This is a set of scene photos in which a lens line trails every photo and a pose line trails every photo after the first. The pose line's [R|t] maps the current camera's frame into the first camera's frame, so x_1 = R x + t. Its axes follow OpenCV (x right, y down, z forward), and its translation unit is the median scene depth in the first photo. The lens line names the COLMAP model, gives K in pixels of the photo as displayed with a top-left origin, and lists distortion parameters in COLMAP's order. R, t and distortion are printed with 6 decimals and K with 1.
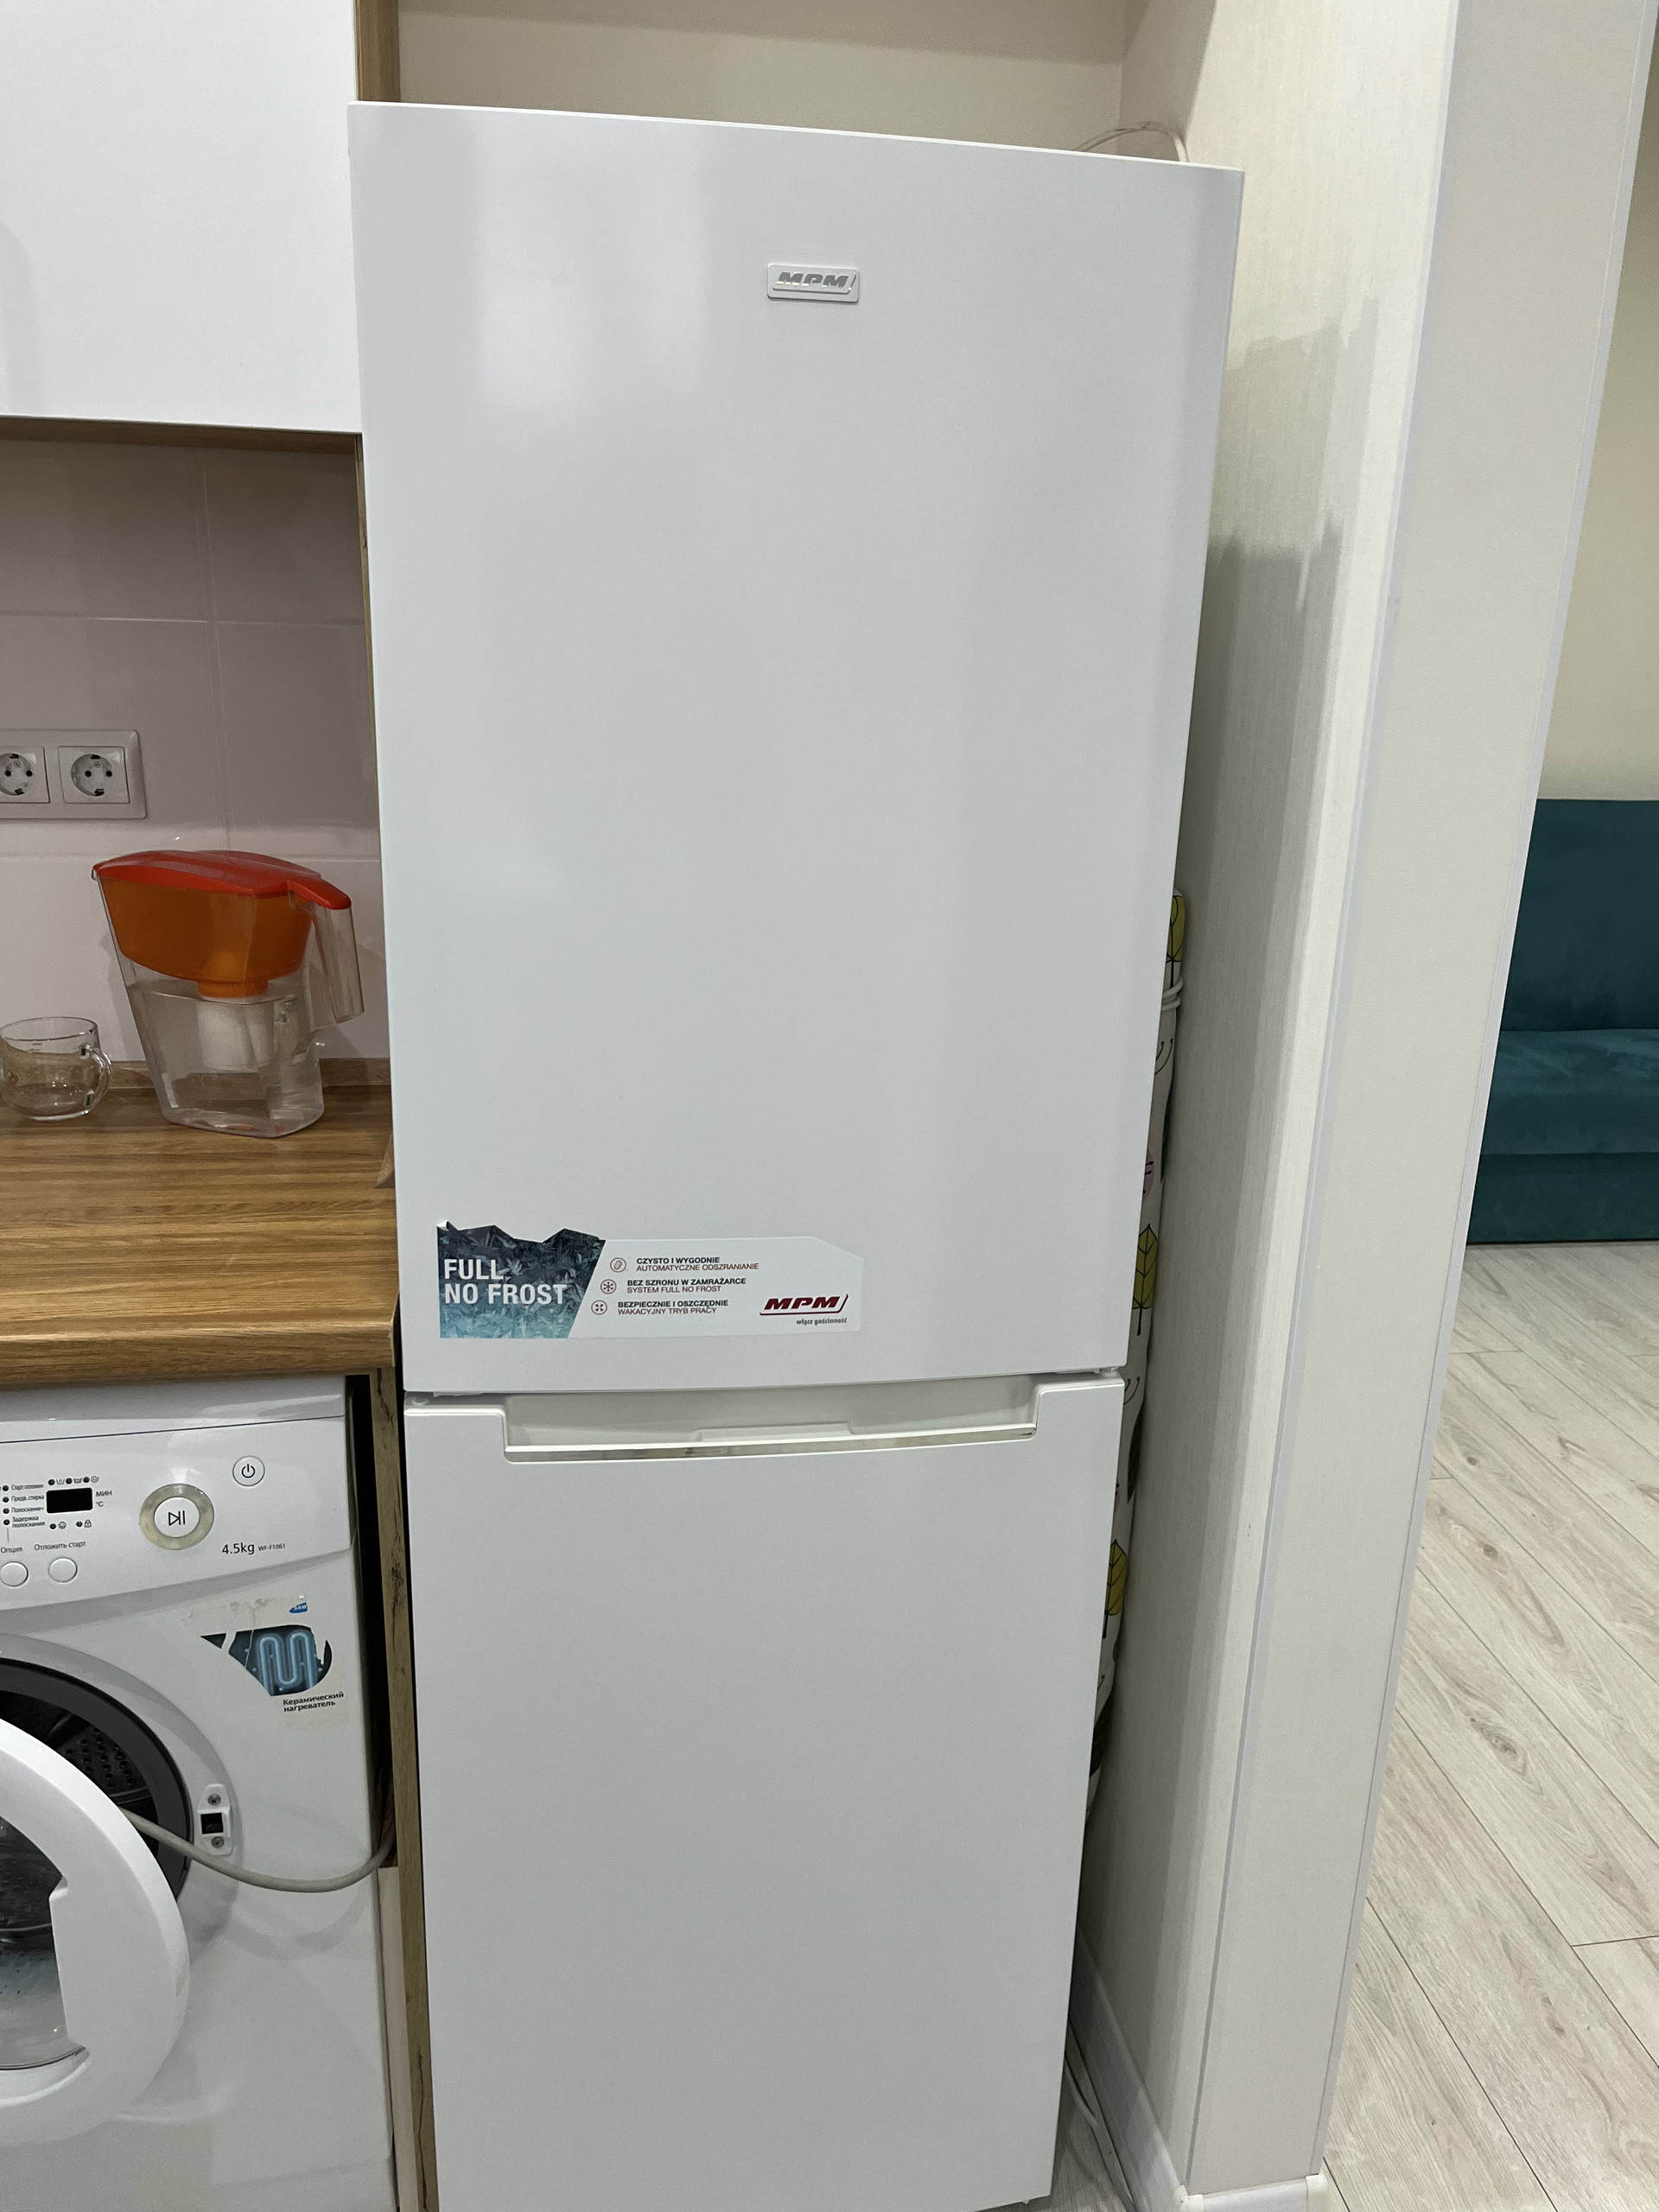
lens RADIAL K [[1665.4, 0, 801.7], [0, 1665.4, 1096.9], [0, 0, 1]] dist [0.093203, -0.139117]
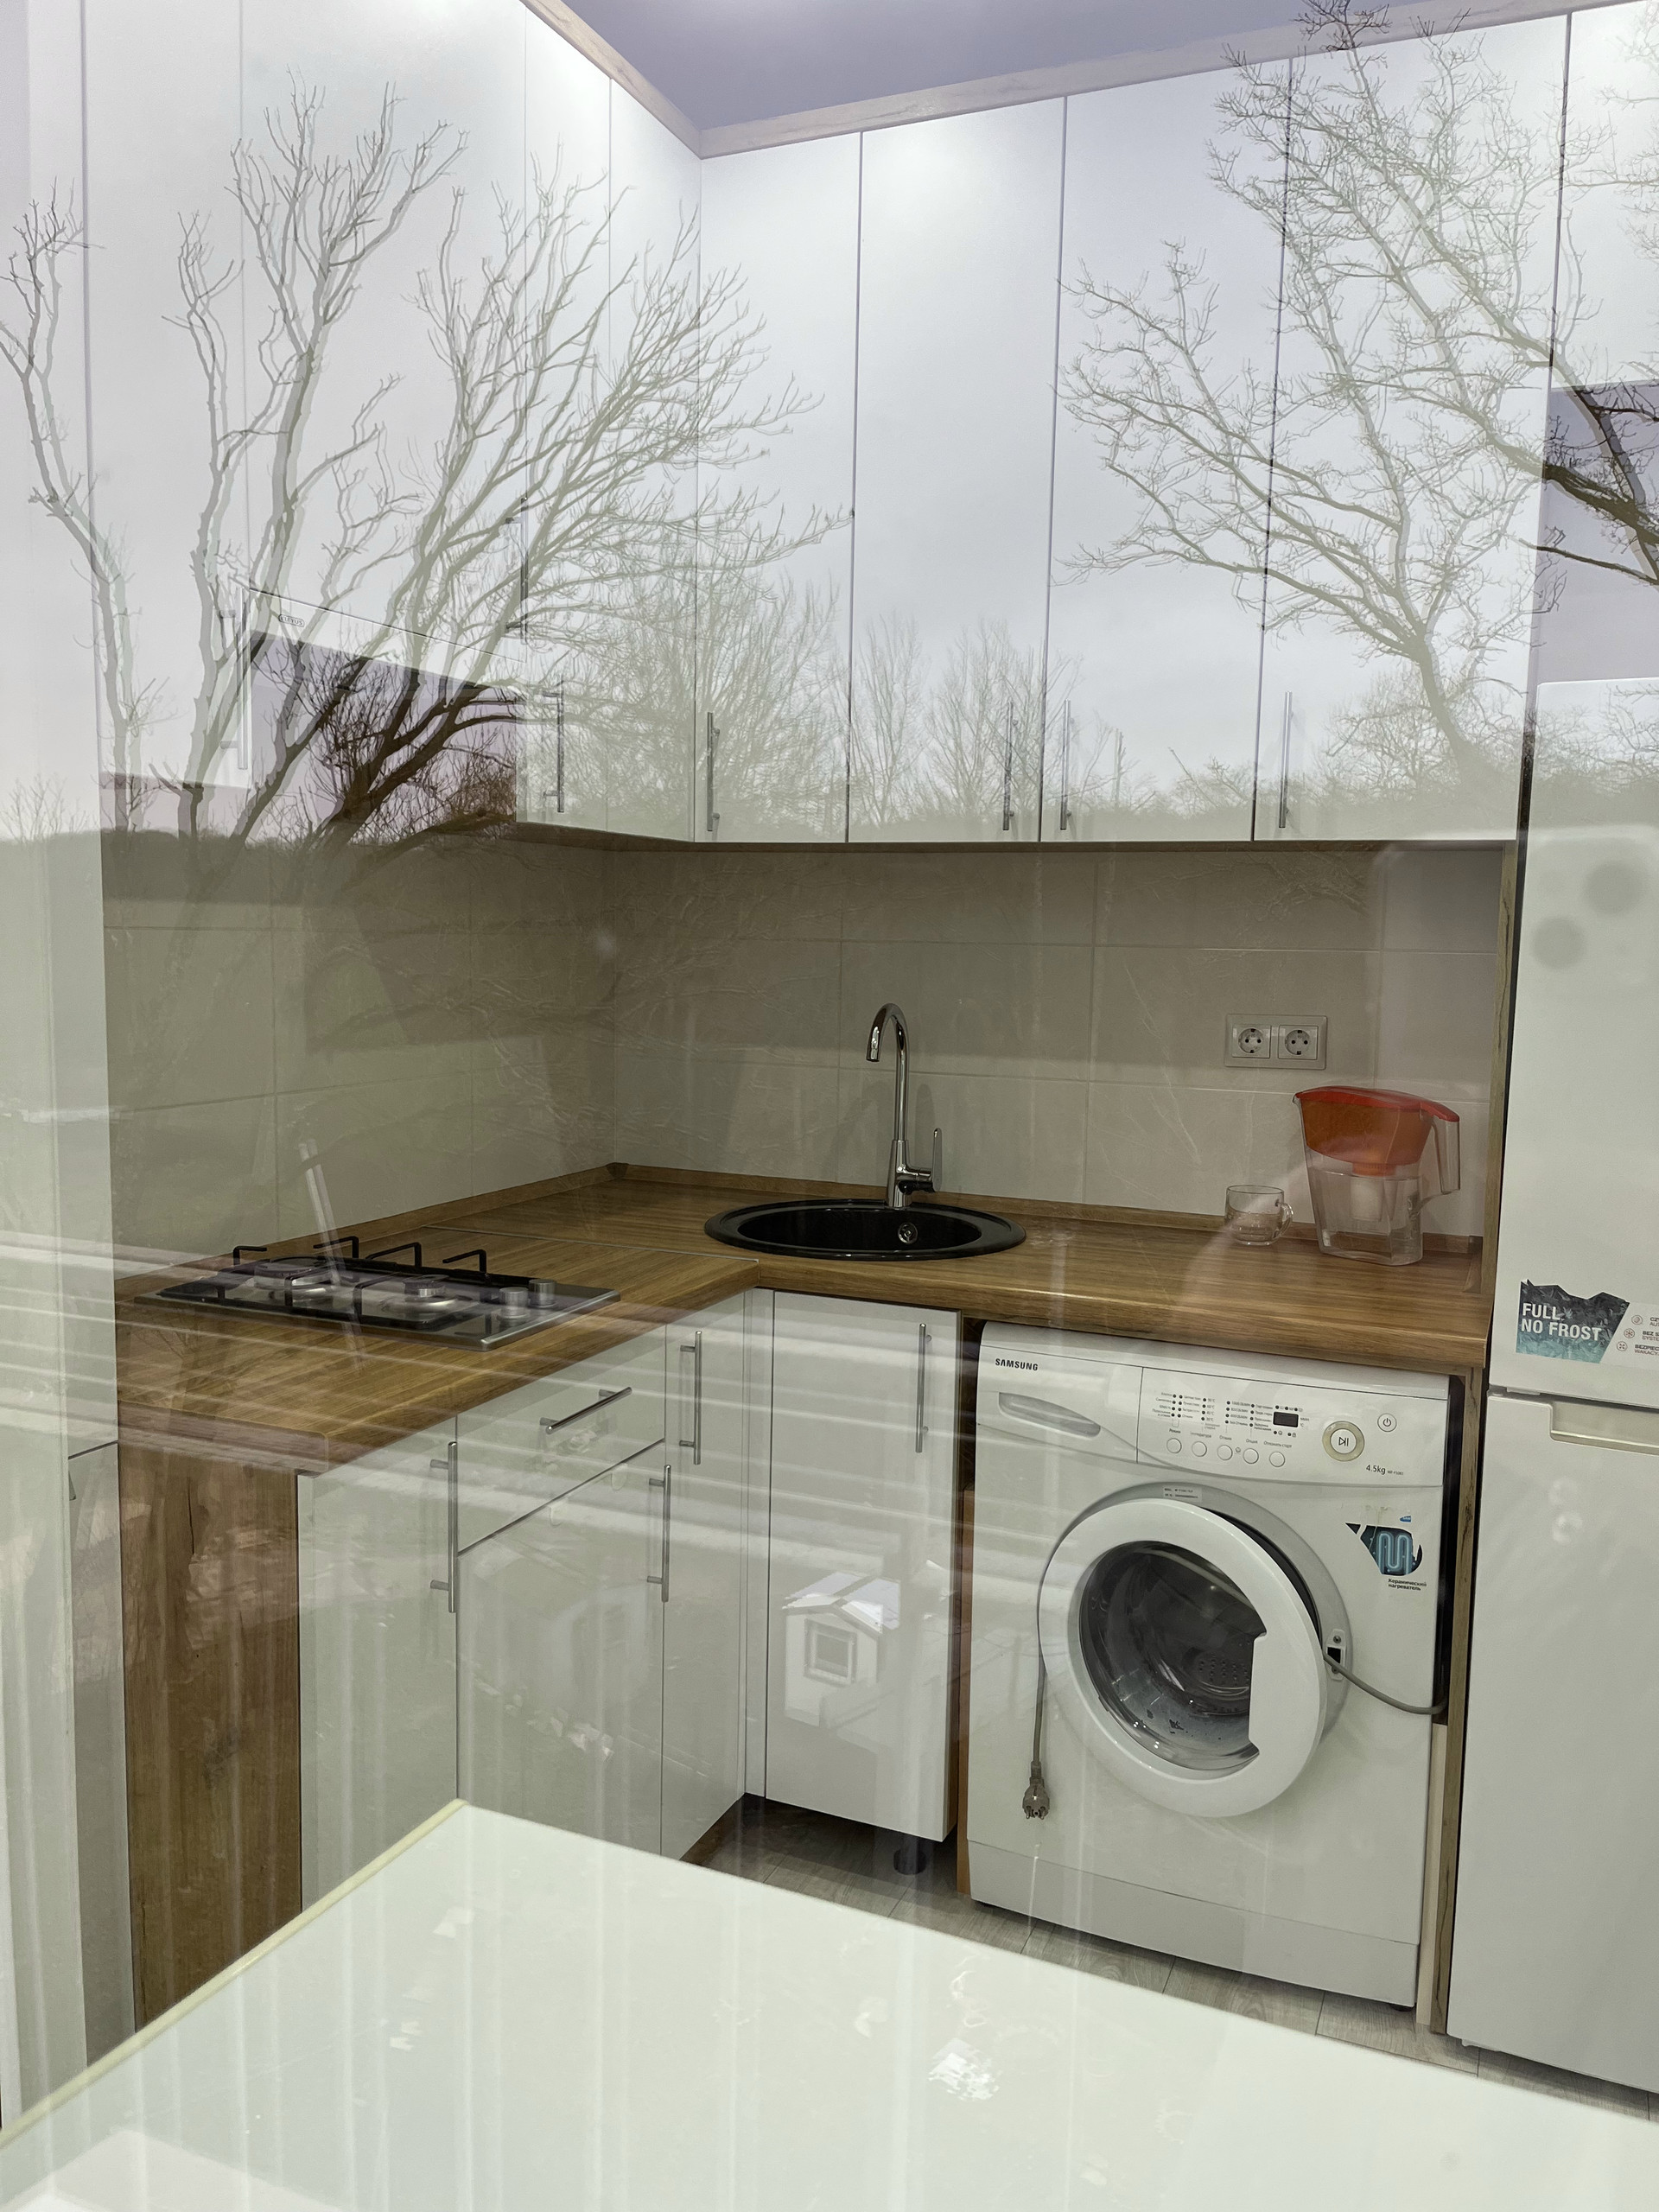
lens RADIAL K [[1651.0, 0, 883.9], [0, 1651.0, 1136.9], [0, 0, 1]] dist [0.072387, -0.064660]
pose [[0.869799, 0.053310, -0.490517, 0.036765], [-0.146125, 0.977380, -0.152889, 0.259384], [0.471271, 0.204659, 0.857915, -0.707434]]
